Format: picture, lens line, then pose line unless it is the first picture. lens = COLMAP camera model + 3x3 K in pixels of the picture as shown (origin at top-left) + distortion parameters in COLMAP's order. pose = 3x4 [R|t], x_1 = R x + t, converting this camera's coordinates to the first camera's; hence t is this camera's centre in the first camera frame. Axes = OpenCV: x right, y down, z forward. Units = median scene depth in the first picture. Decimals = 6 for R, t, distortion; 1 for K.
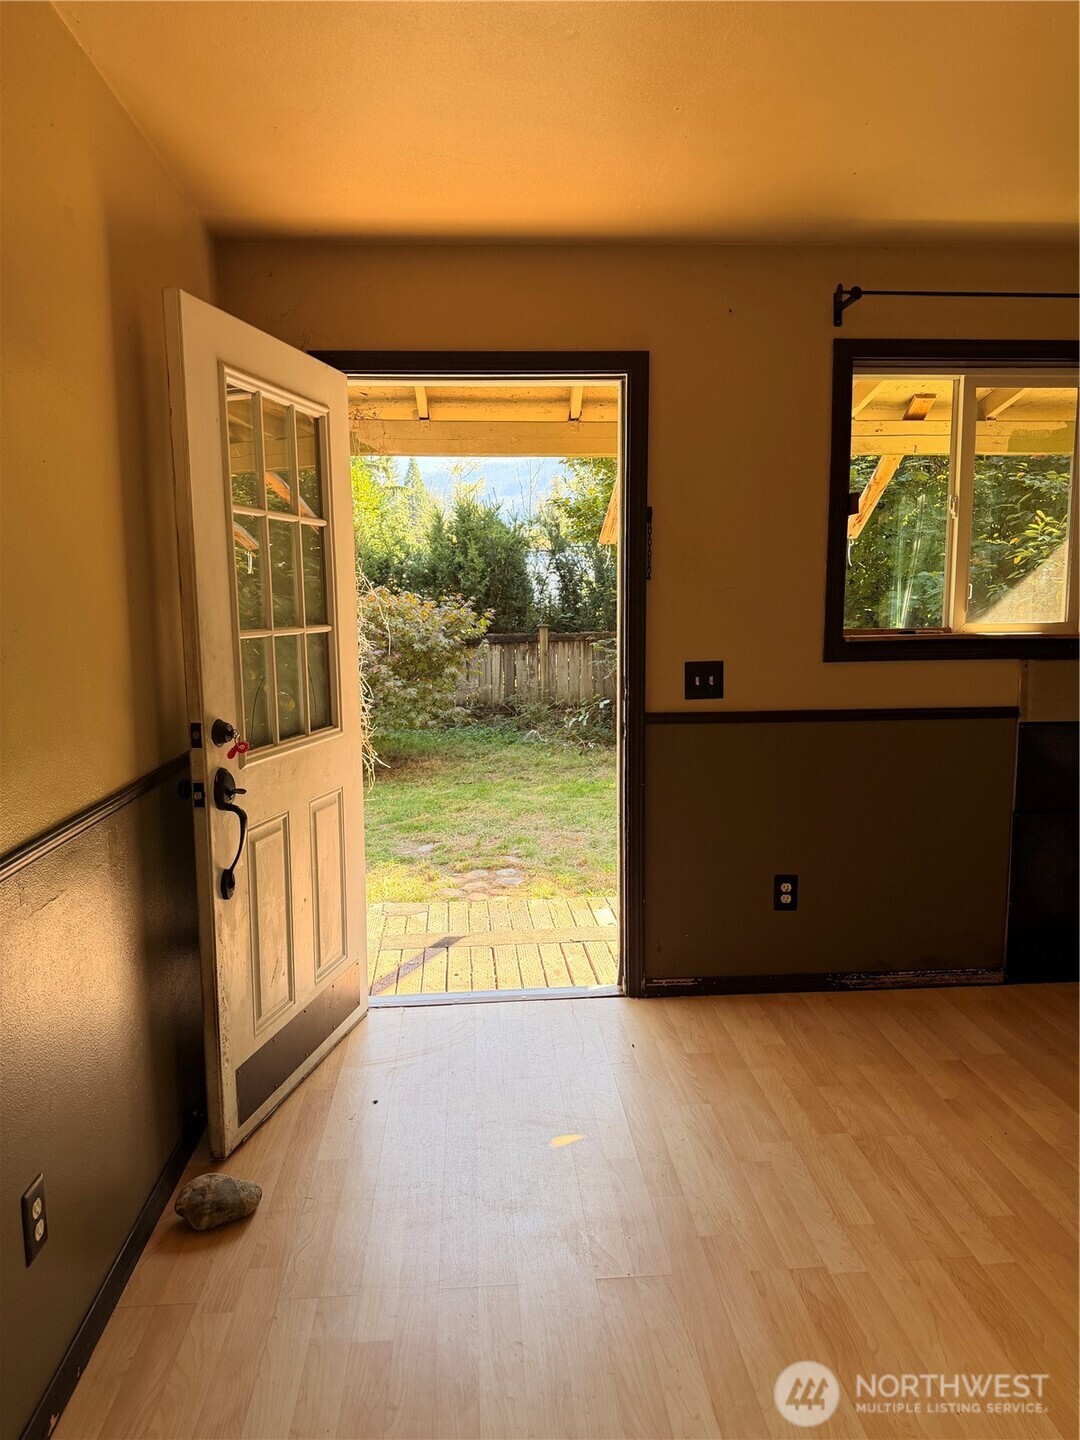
lens RADIAL K [[1016.5, 0, 529.9], [0, 1016.5, 732.6], [0, 0, 1]] dist [0.120220, -0.148733]
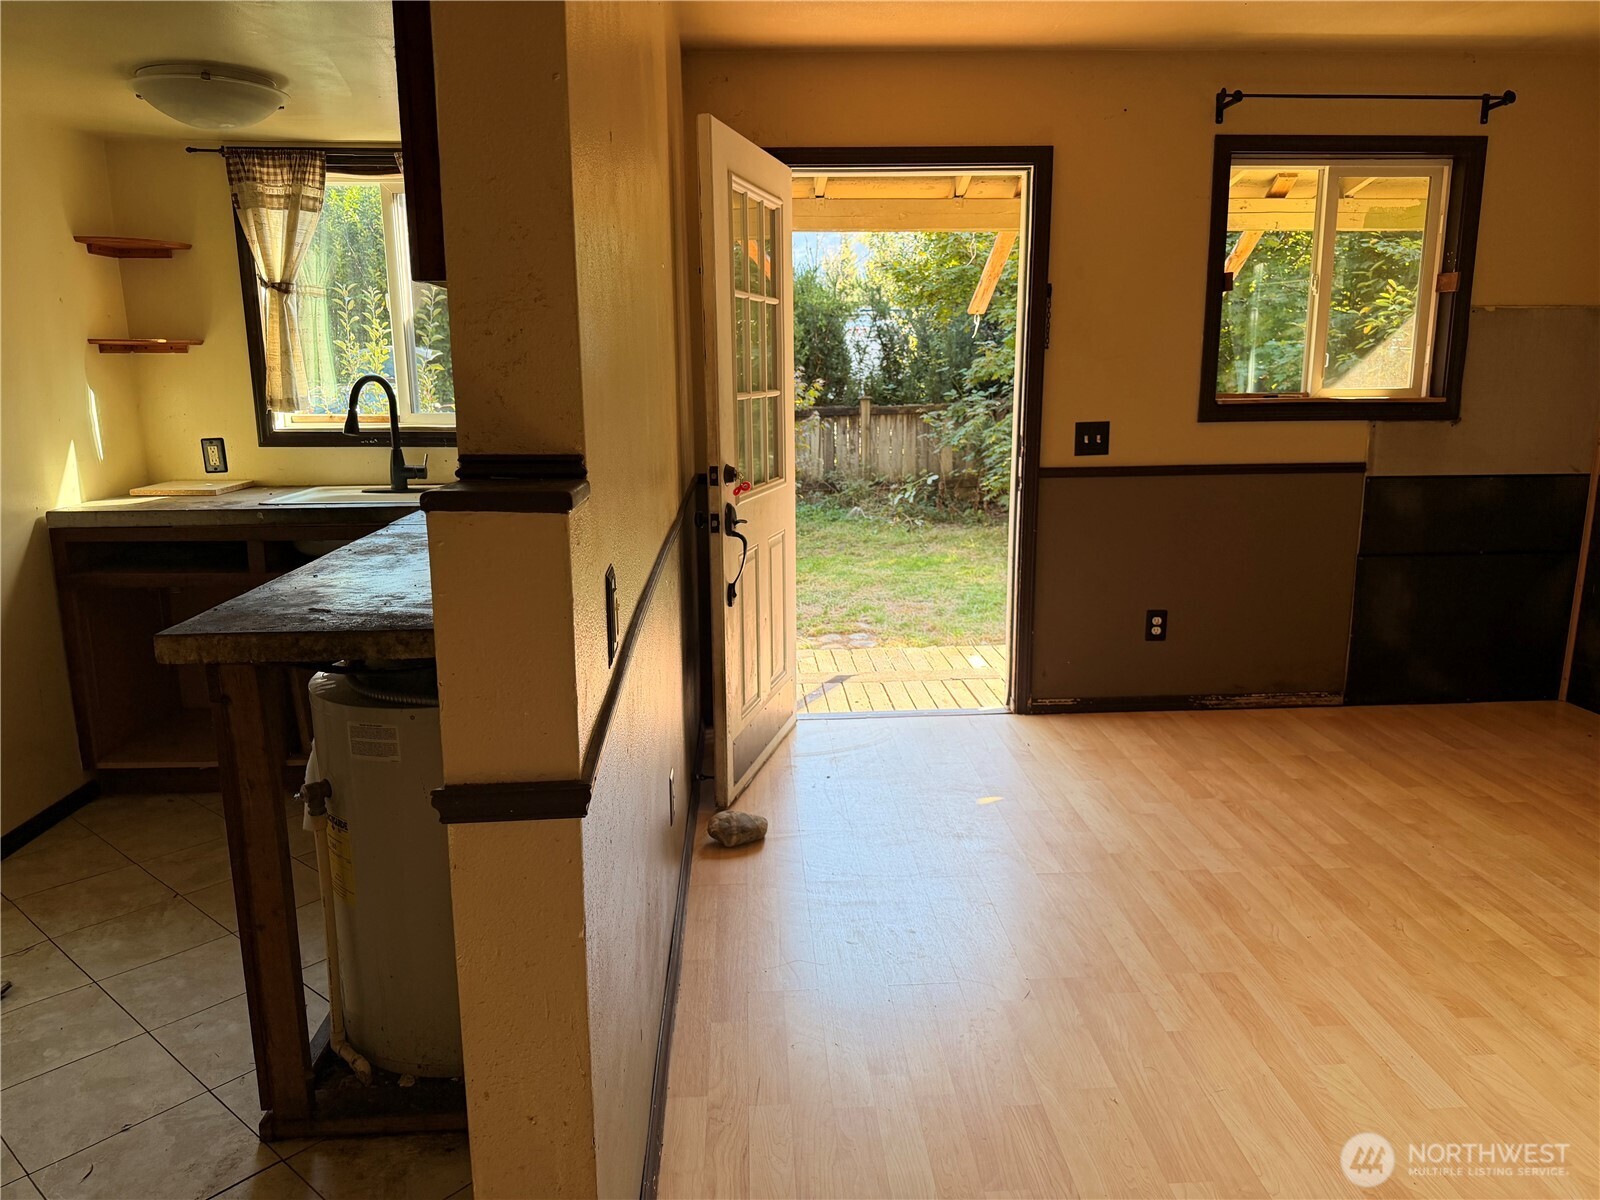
lens RADIAL K [[1146.3, 0, 808.1], [0, 1146.3, 595.3], [0, 0, 1]] dist [0.154253, -0.202563]
pose [[0.999987, 0.003919, 0.003362, -0.145703], [-0.004121, 0.998047, 0.062326, 0.042419], [-0.003112, -0.062339, 0.998050, -0.297091]]
